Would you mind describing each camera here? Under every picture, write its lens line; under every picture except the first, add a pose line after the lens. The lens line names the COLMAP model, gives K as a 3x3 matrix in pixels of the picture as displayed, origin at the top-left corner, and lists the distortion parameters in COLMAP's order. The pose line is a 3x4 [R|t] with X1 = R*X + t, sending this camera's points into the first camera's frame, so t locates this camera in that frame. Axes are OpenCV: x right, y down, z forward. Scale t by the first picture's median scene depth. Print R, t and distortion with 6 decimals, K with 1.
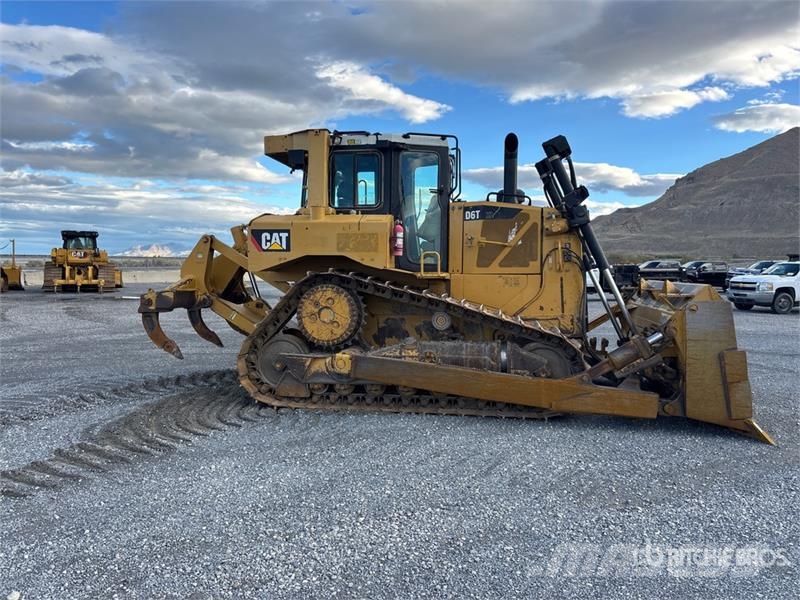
lens RADIAL K [[601.8, 0, 400.0], [0, 601.8, 290.3], [0, 0, 1]] dist [0.063812, -0.074988]
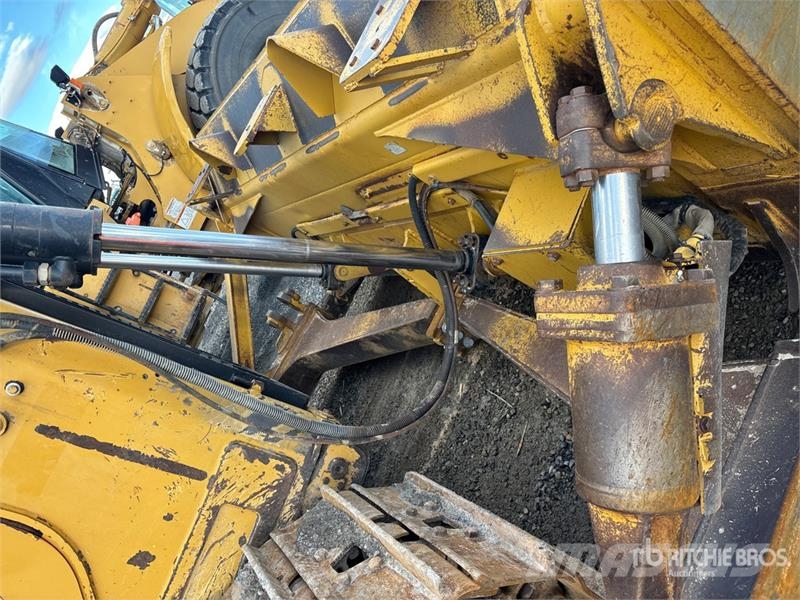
lens RADIAL K [[604.0, 0, 400.0], [0, 604.0, 300.0], [0, 0, 1]] dist [0.061984, -0.066695]
pose [[0.327340, -0.884895, 0.331376, 0.283308], [0.806031, 0.444513, 0.390797, -0.023800], [-0.493115, 0.139176, 0.858759, 0.772661]]
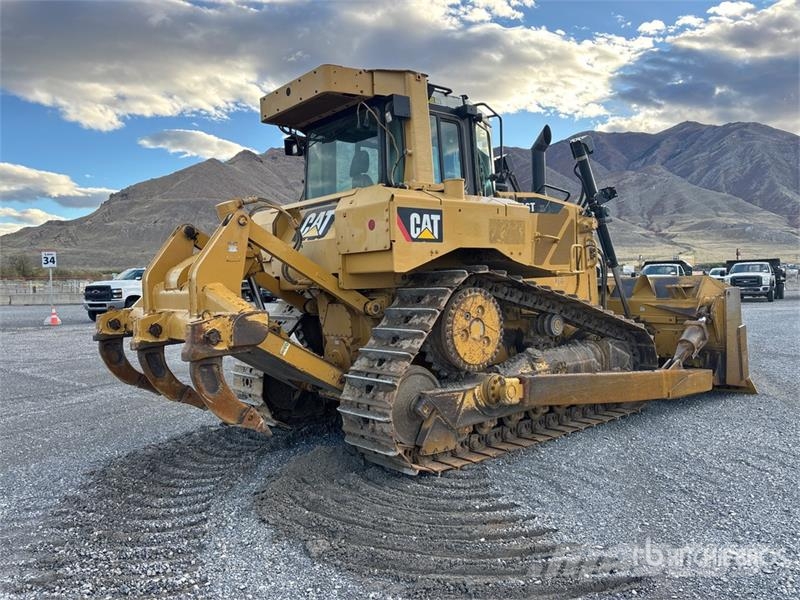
lens RADIAL K [[604.0, 0, 400.0], [0, 604.0, 300.0], [0, 0, 1]] dist [0.061984, -0.066695]
pose [[0.650330, -0.047417, 0.758171, -0.741236], [0.054901, 0.998374, 0.015348, -0.011377], [-0.757665, 0.031643, 0.651876, 0.586317]]
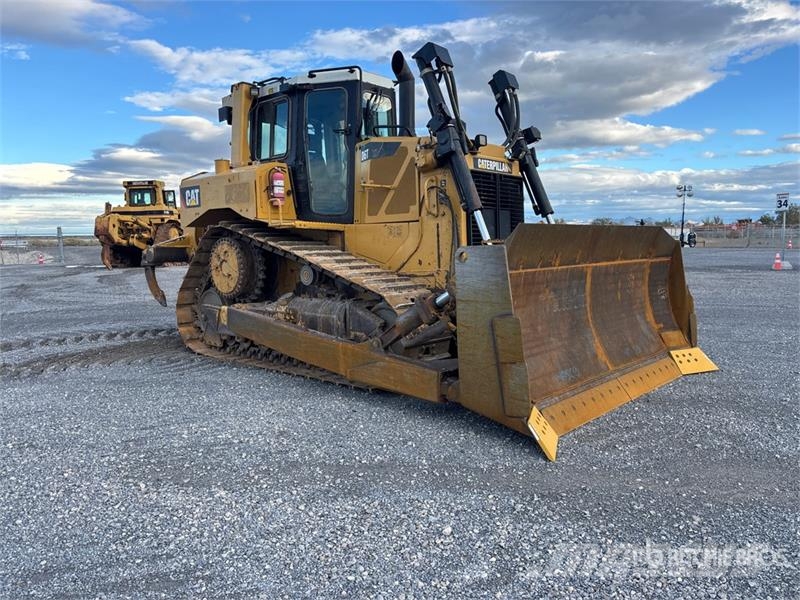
lens RADIAL K [[604.0, 0, 400.0], [0, 604.0, 300.0], [0, 0, 1]] dist [0.061984, -0.066695]
pose [[0.837740, 0.034483, -0.544979, 0.683342], [-0.000318, 0.998035, 0.062660, 0.030378], [0.546069, -0.052319, 0.836105, 0.299992]]
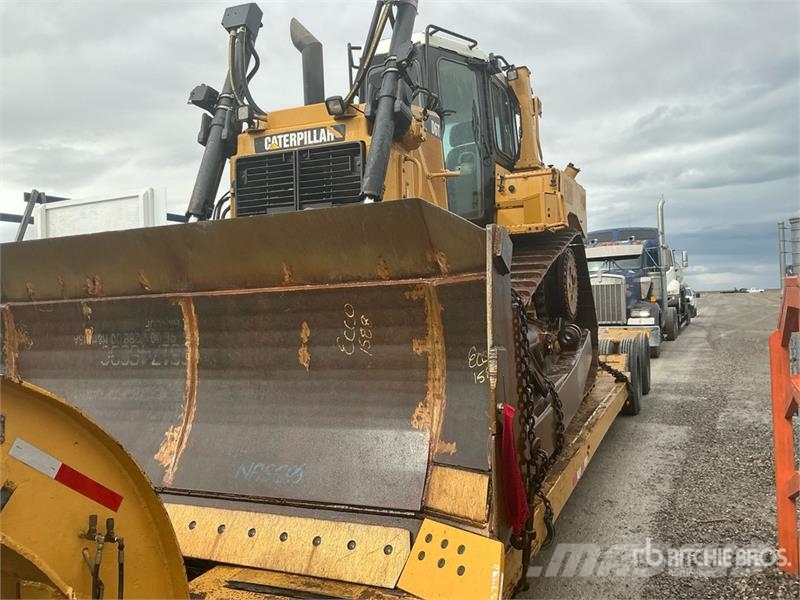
lens RADIAL K [[659.7, 0, 413.0], [0, 659.7, 307.5], [0, 0, 1]] dist [-0.009079, -0.004830]
pose [[-0.235935, 0.036480, -0.971084, 0.889951], [0.015796, 0.999307, 0.033702, 0.030468], [0.971641, -0.007388, -0.236347, 1.350526]]
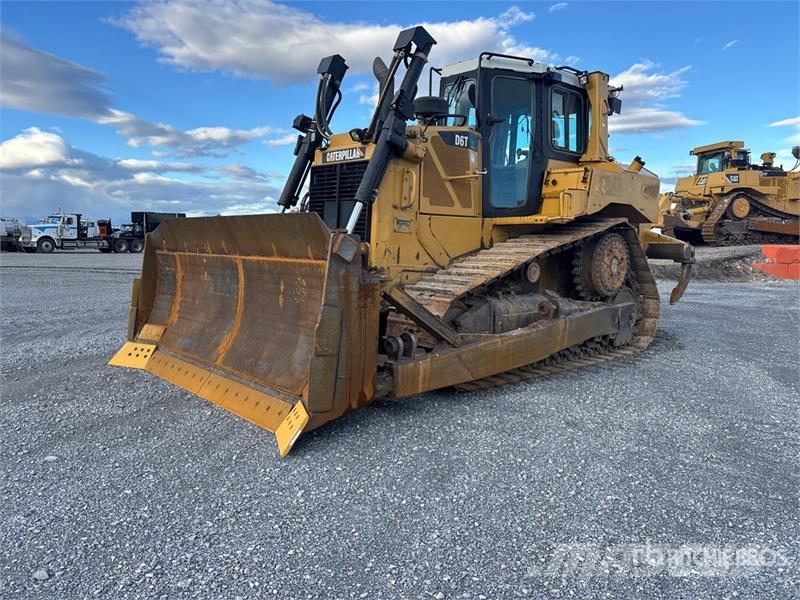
lens RADIAL K [[604.0, 0, 400.0], [0, 604.0, 300.0], [0, 0, 1]] dist [0.061984, -0.066695]
pose [[-0.631191, 0.058168, -0.773443, 0.922235], [-0.048639, 0.992253, 0.114317, -0.008355], [0.774101, 0.109775, -0.623472, 1.705188]]
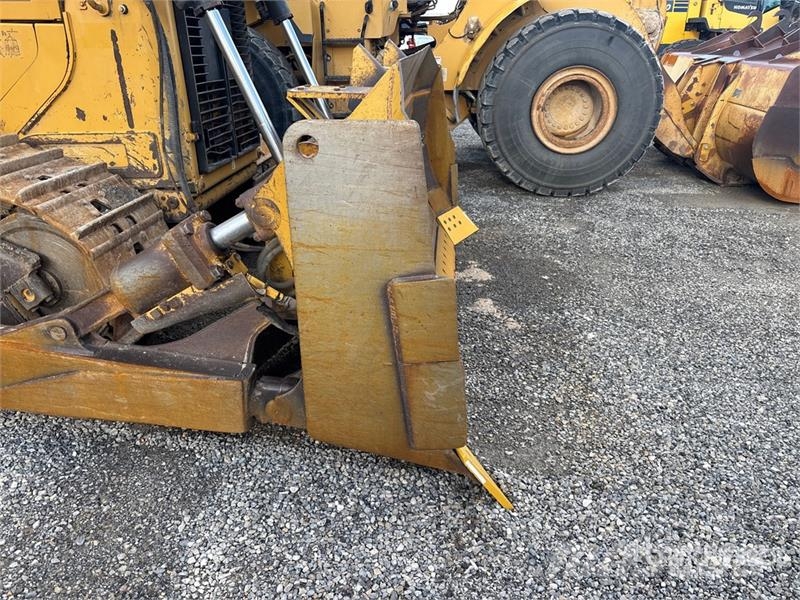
lens RADIAL K [[604.0, 0, 400.0], [0, 604.0, 300.0], [0, 0, 1]] dist [0.061984, -0.066695]
pose [[0.996132, -0.014735, 0.086629, 0.421821], [-0.018594, 0.928171, 0.371690, -0.011269], [-0.085883, -0.371863, 0.924306, 0.574898]]
